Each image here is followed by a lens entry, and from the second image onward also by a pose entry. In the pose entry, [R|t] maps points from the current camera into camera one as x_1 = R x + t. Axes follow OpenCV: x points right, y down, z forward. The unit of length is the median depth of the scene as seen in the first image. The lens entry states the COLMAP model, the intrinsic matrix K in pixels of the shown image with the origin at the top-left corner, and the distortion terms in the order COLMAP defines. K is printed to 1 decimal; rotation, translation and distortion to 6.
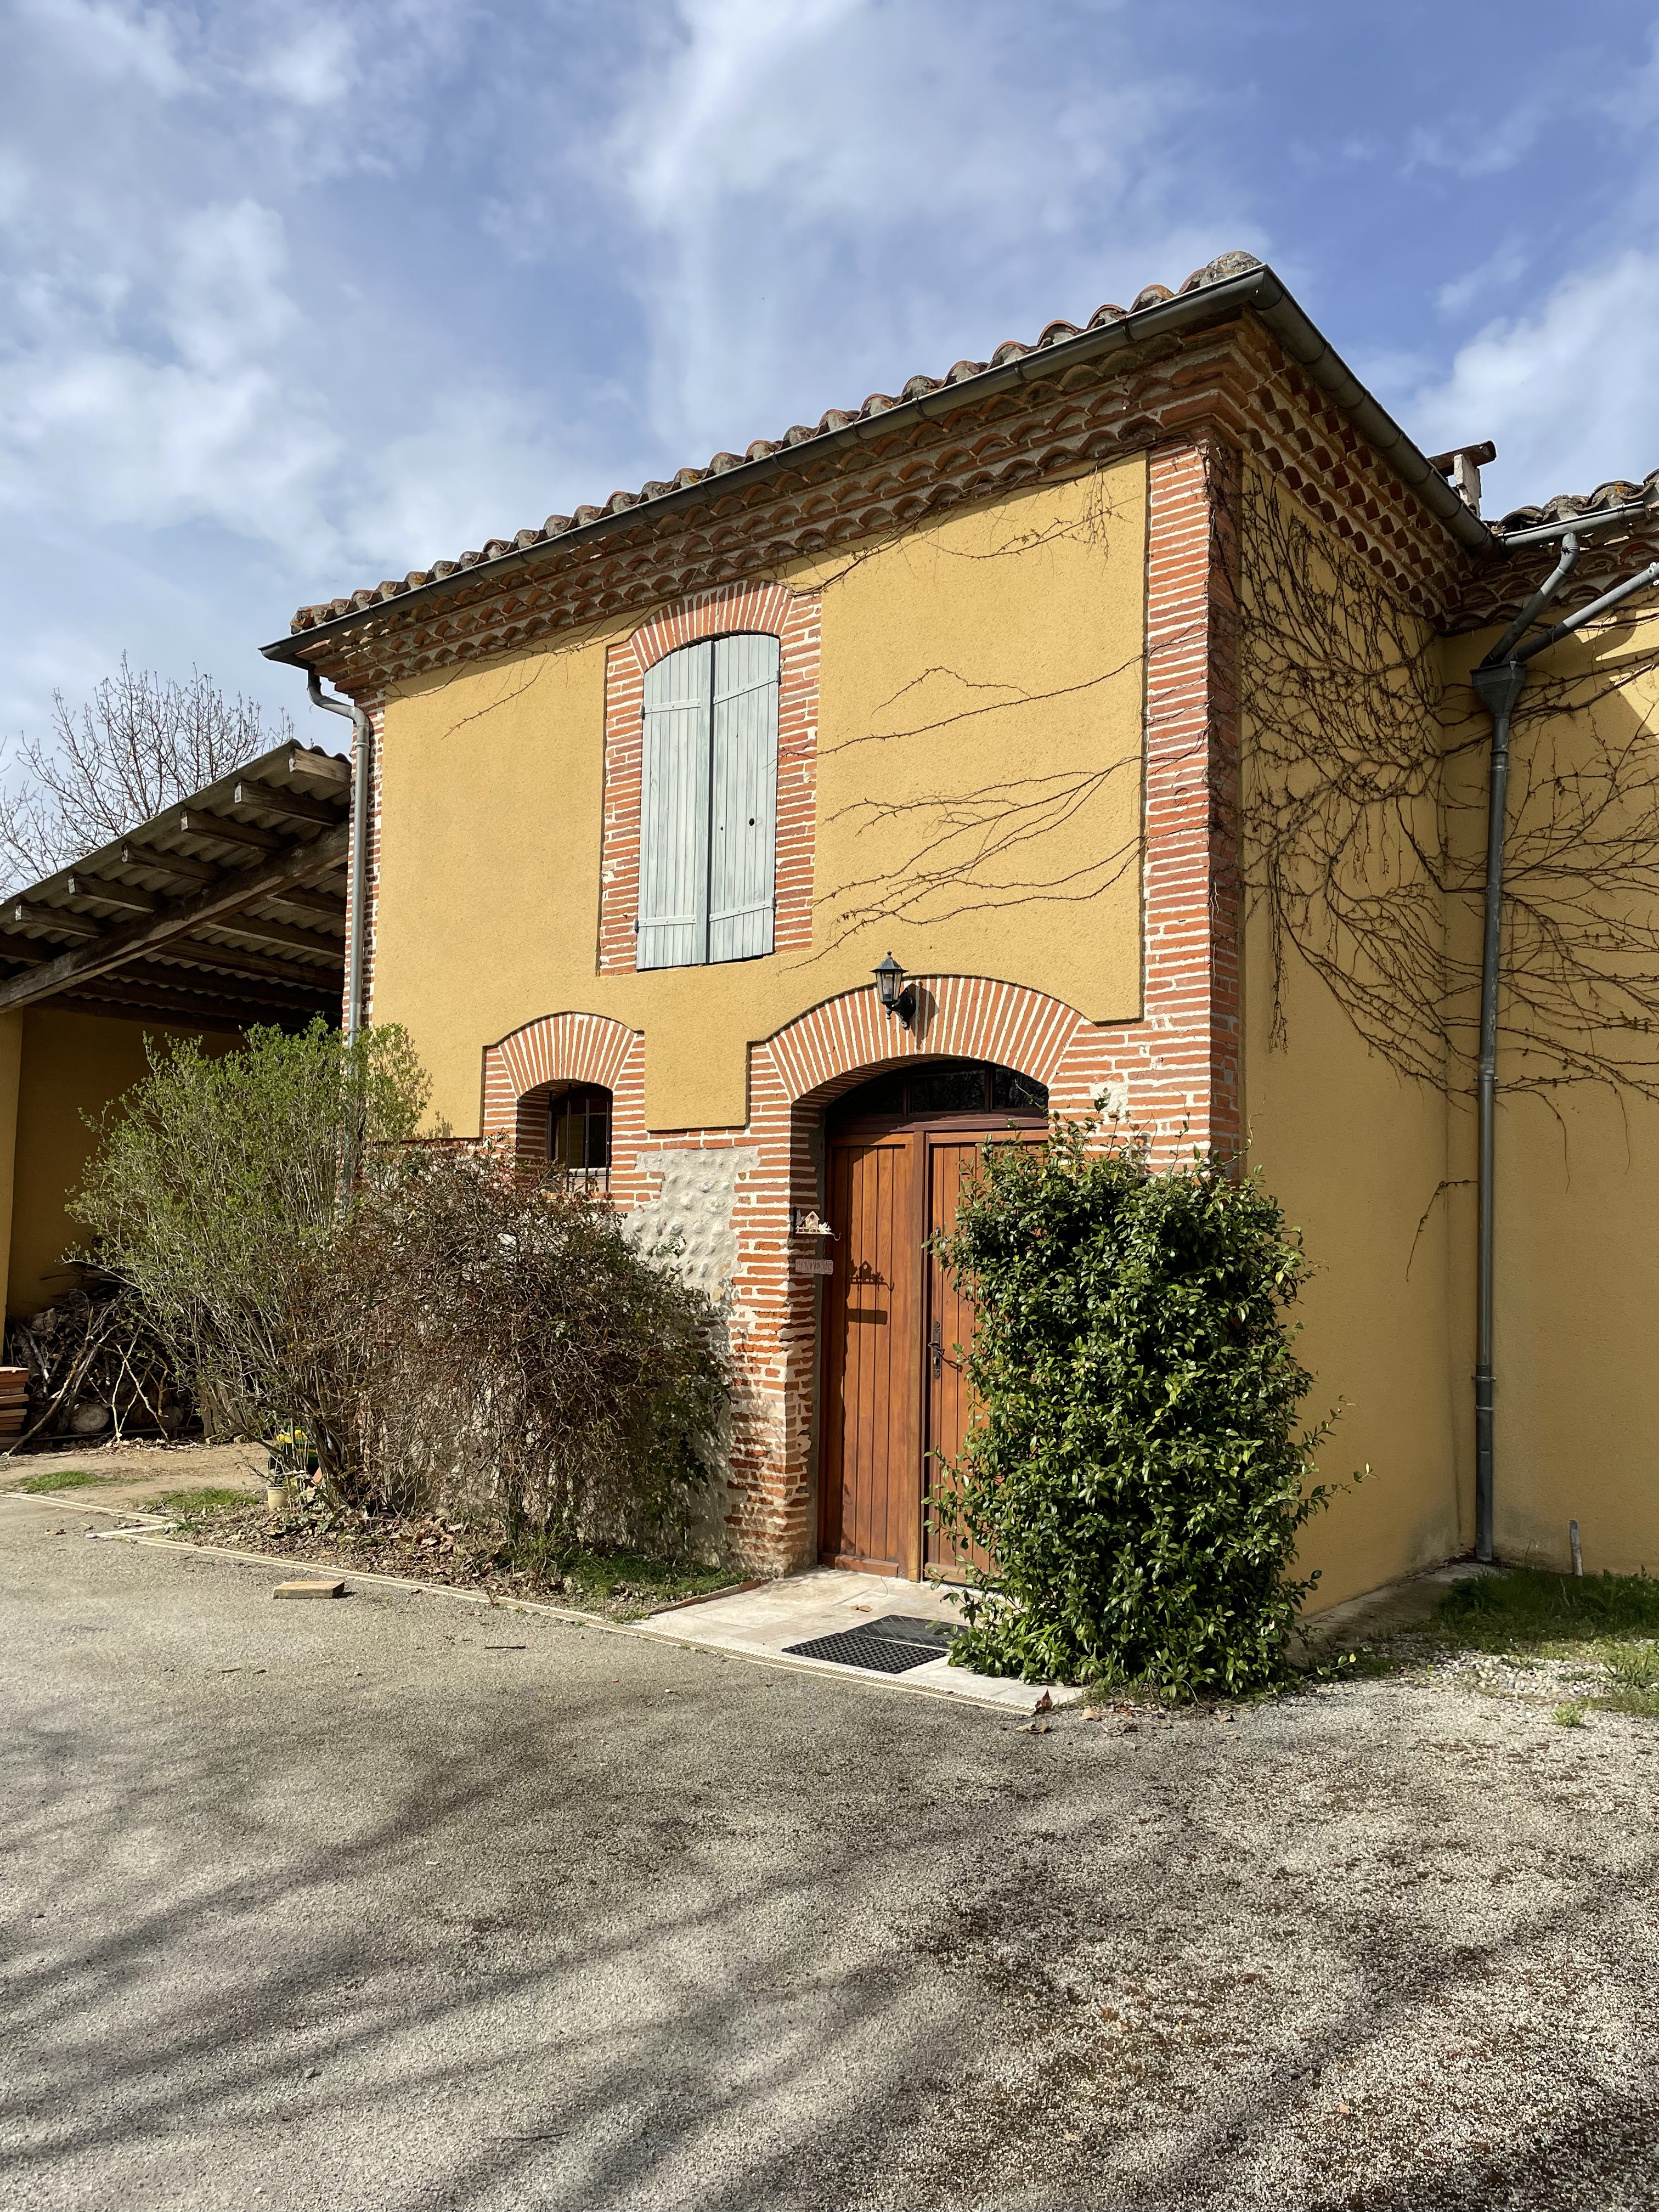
lens RADIAL K [[1668.3, 0, 825.9], [0, 1668.3, 1087.3], [0, 0, 1]] dist [0.124722, -0.177381]
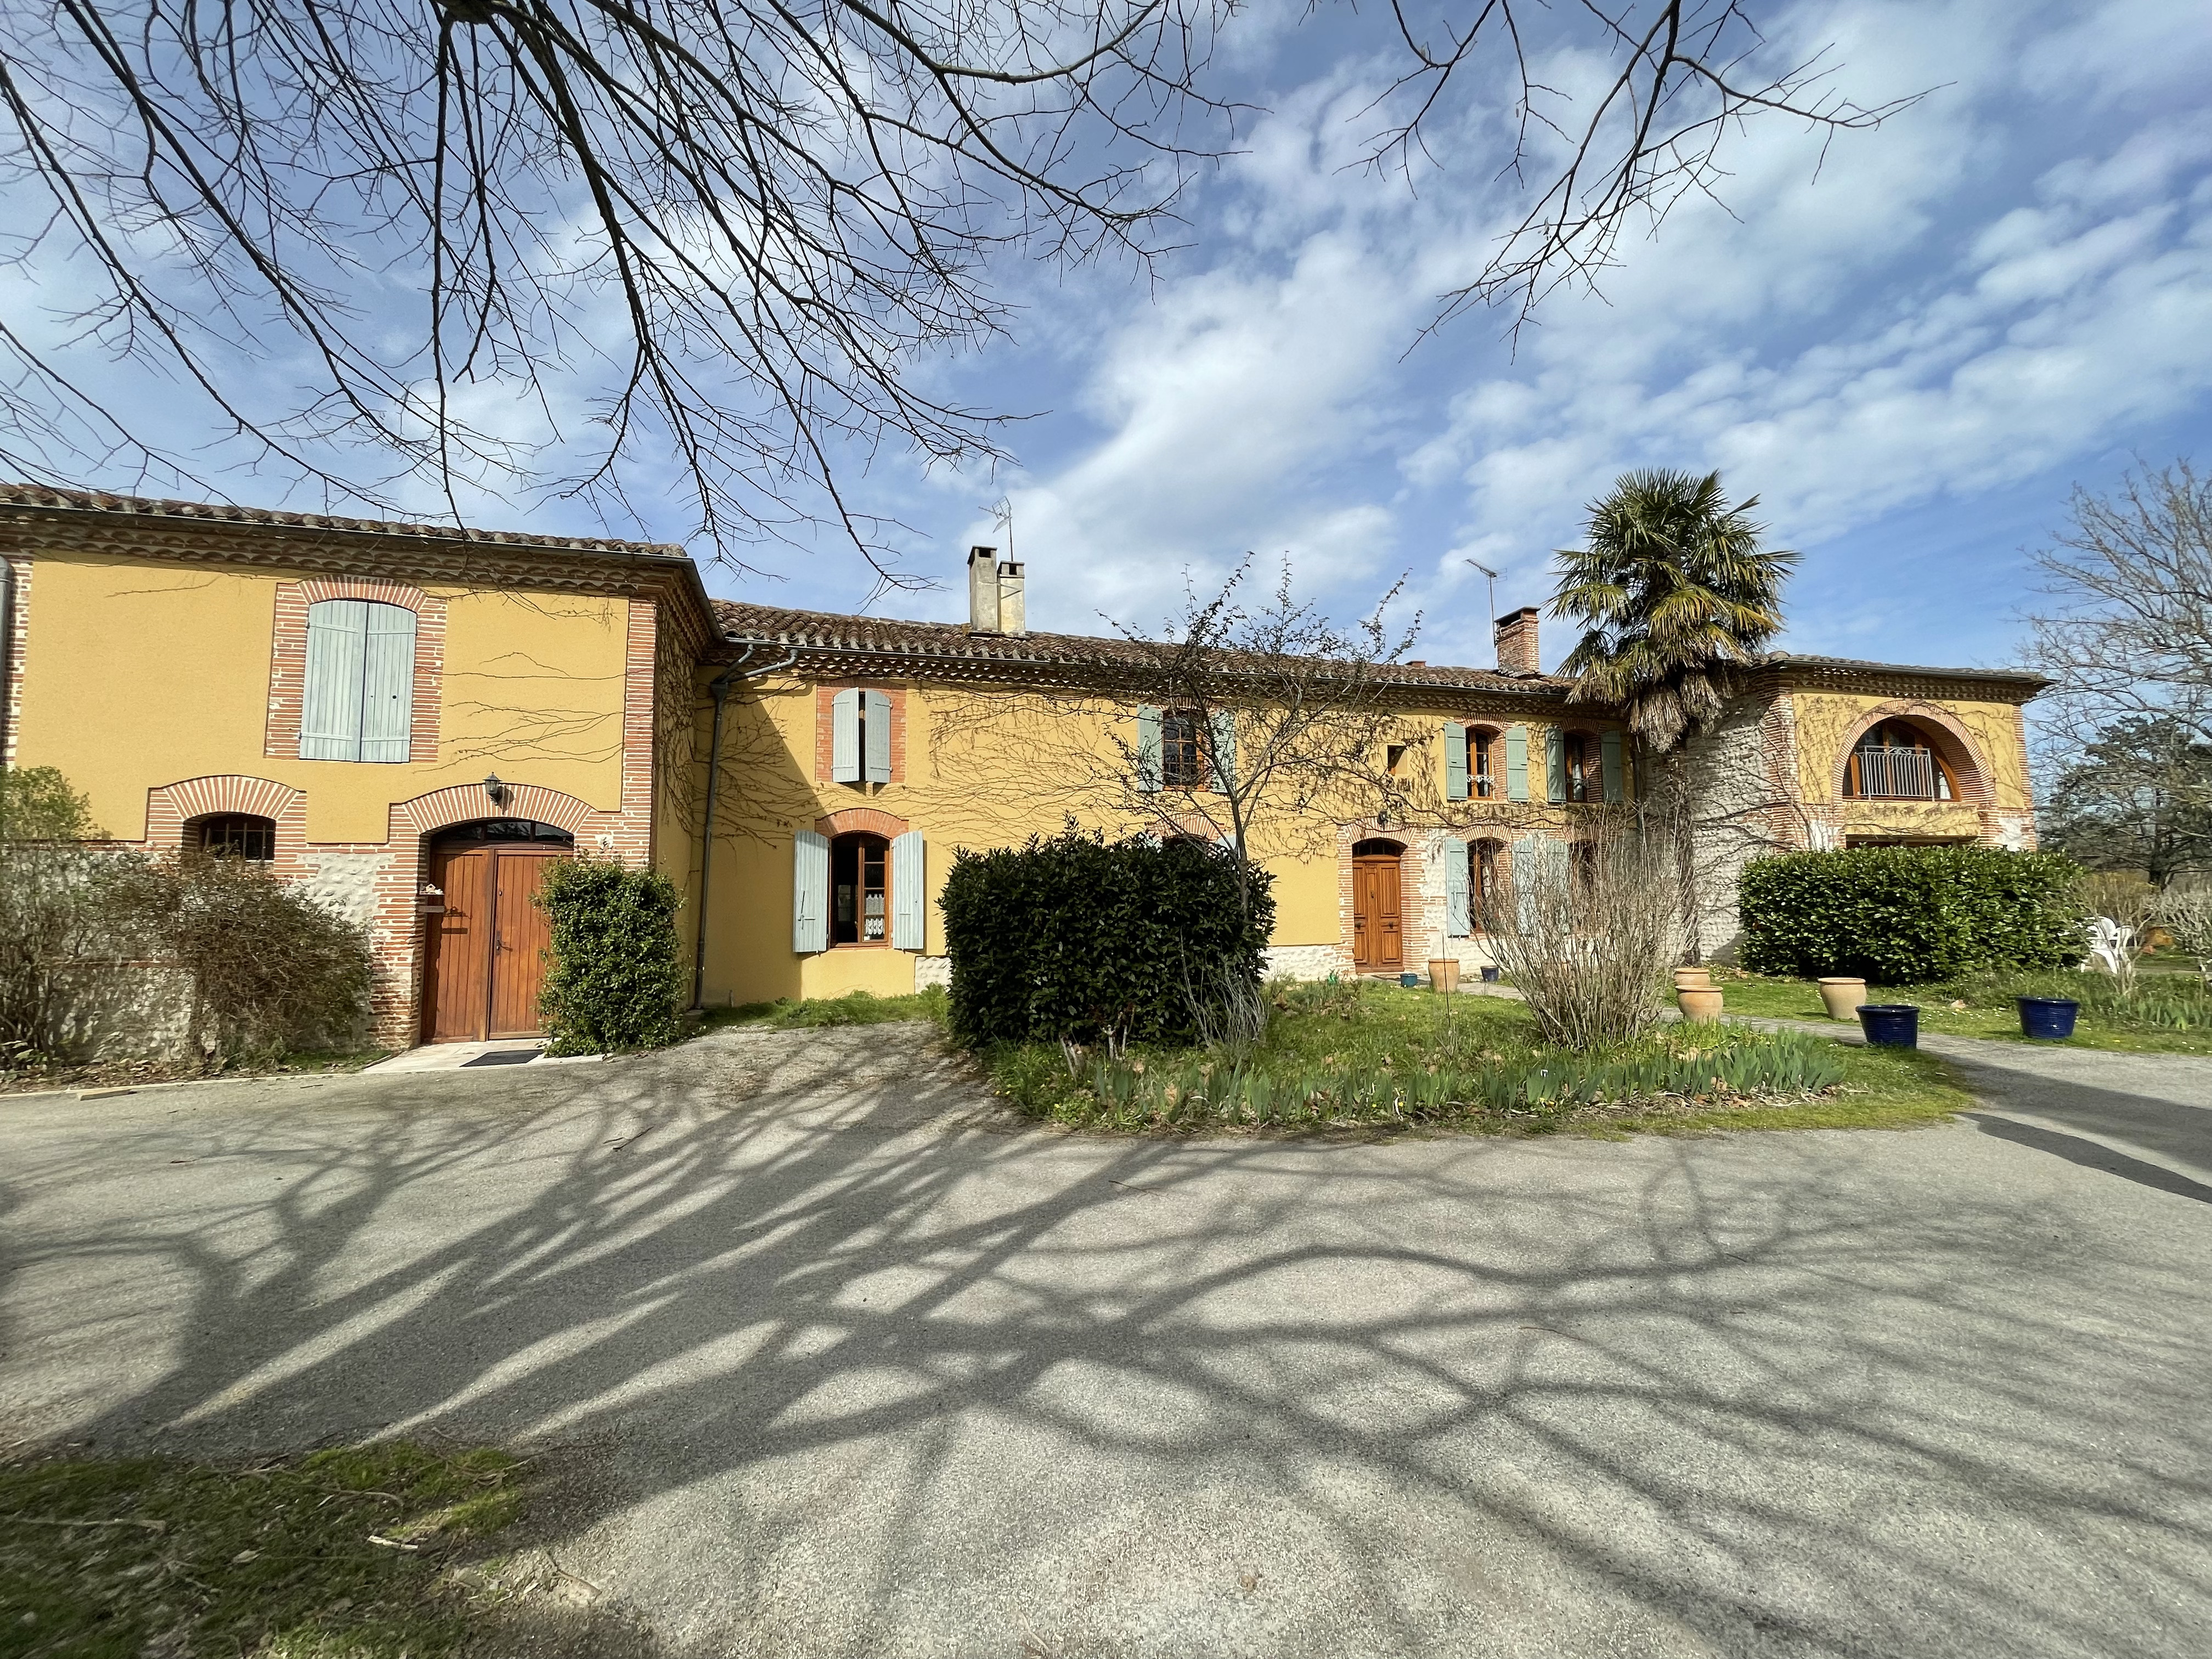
lens RADIAL K [[894.8, 0, 1101.9], [0, 894.8, 827.0], [0, 0, 1]] dist [-0.002437, -0.000381]
pose [[0.587478, 0.046721, 0.807890, -0.435129], [-0.061405, 0.998027, -0.013065, -0.038336], [-0.806907, -0.041933, 0.589188, -0.388141]]
